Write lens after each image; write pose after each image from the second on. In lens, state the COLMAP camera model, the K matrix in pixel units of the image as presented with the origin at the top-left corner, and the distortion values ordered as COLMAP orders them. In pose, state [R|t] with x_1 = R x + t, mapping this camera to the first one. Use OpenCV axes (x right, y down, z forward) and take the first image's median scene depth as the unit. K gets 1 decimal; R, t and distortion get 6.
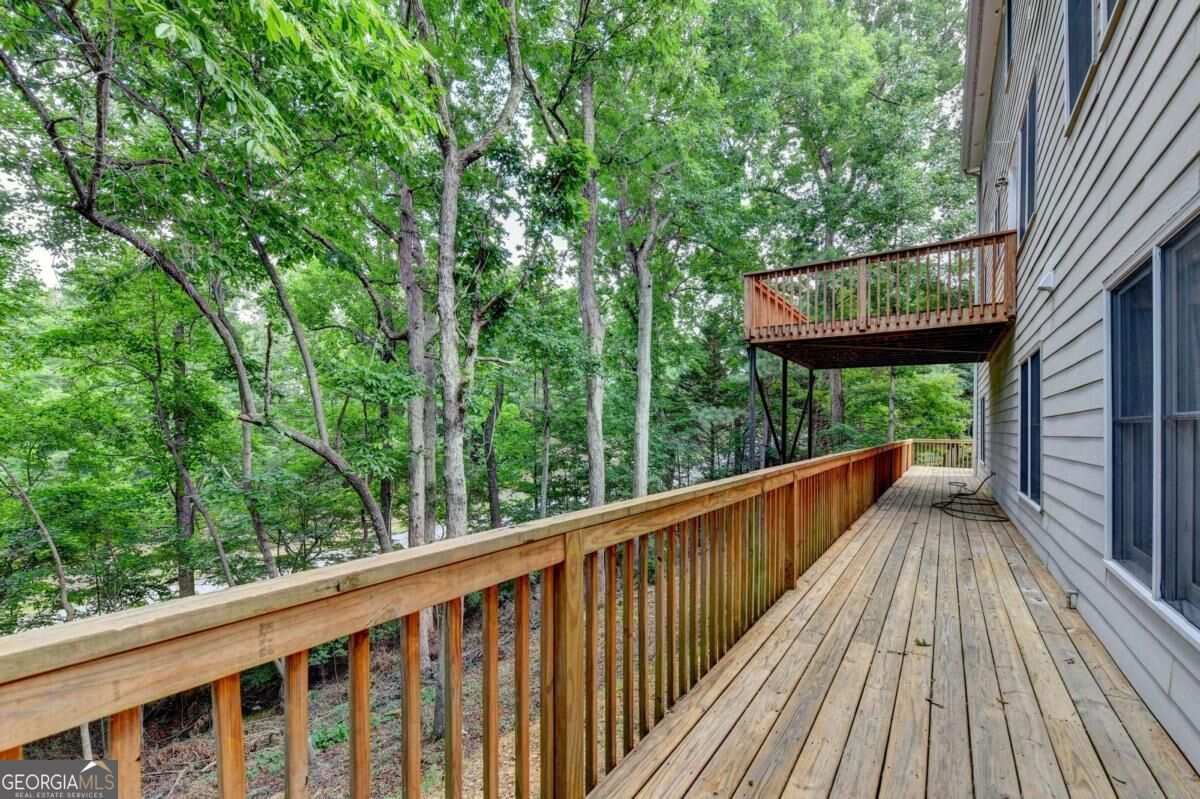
lens RADIAL K [[483.7, 0, 603.2], [0, 483.7, 430.5], [0, 0, 1]] dist [0.000302, -0.000003]
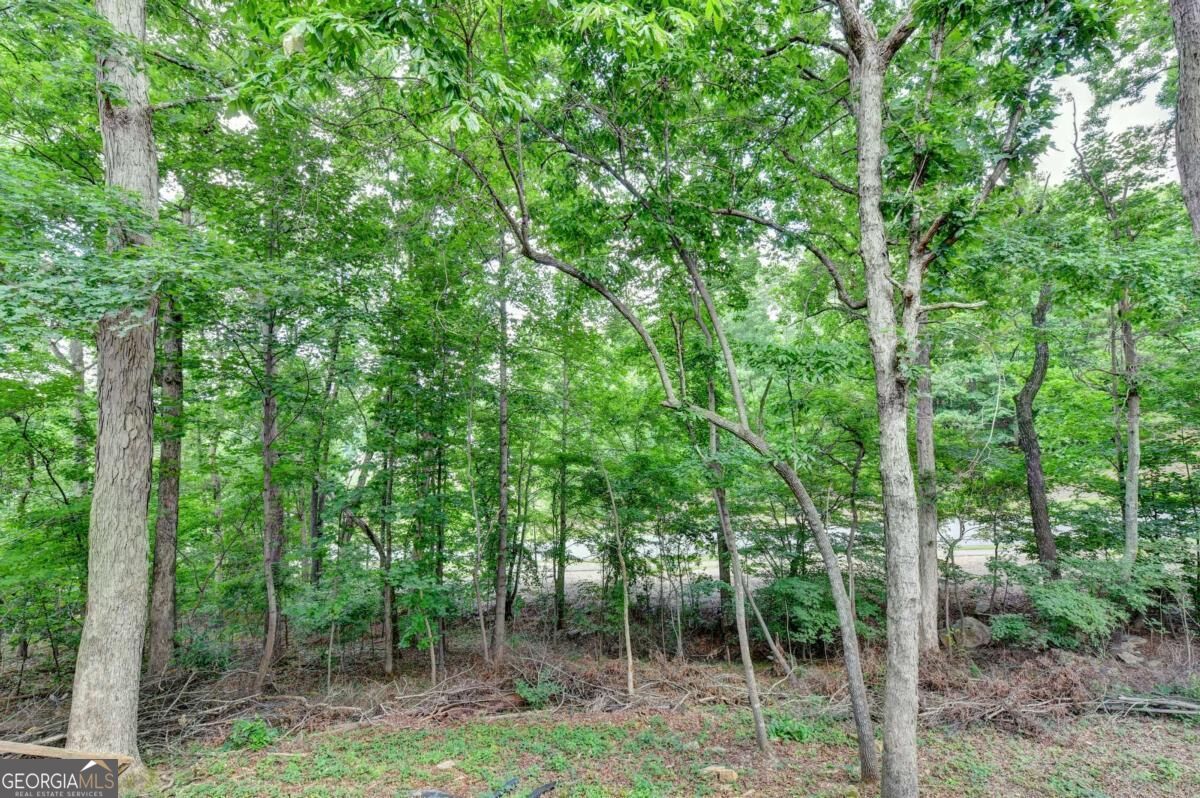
lens RADIAL K [[479.4, 0, 599.7], [0, 479.4, 399.1], [0, 0, 1]] dist [-0.009749, -0.000022]
pose [[0.553005, -0.040791, -0.832179, 0.058946], [0.023804, 0.999167, -0.033157, -0.003541], [0.832838, -0.001473, 0.553515, 0.214762]]
